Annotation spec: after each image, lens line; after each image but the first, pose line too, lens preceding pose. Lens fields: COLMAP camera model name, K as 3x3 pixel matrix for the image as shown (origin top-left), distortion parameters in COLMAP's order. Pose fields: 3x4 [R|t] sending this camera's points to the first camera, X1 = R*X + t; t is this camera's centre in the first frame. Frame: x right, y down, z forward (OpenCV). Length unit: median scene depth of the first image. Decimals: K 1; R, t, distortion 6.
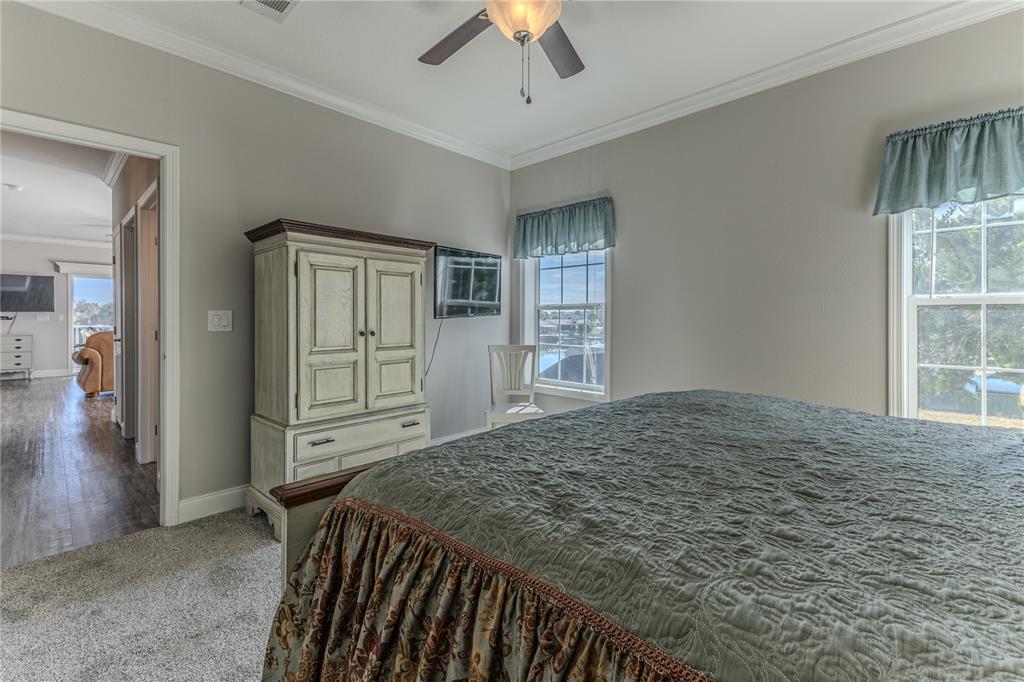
lens RADIAL K [[439.5, 0, 512.0], [0, 439.5, 341.0], [0, 0, 1]] dist [-0.000347, -0.000052]
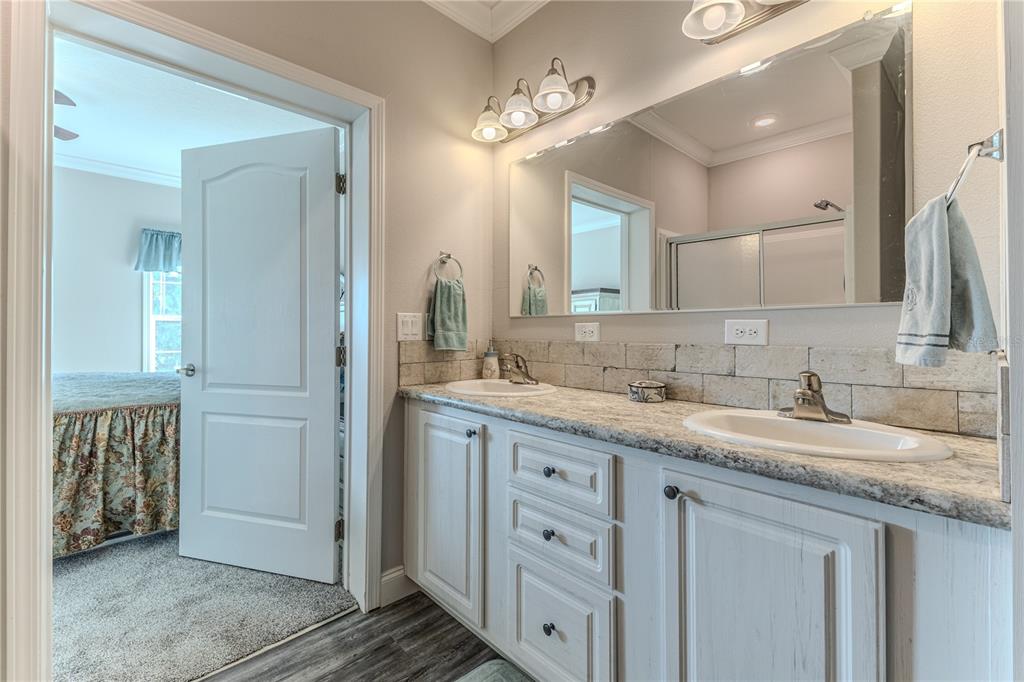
lens RADIAL K [[439.5, 0, 512.0], [0, 439.5, 341.0], [0, 0, 1]] dist [-0.000347, -0.000052]
pose [[0.161866, 0.006357, 0.986792, -0.715042], [-0.003278, 0.999977, -0.005904, 0.008531], [-0.986807, -0.002279, 0.161883, -0.832313]]
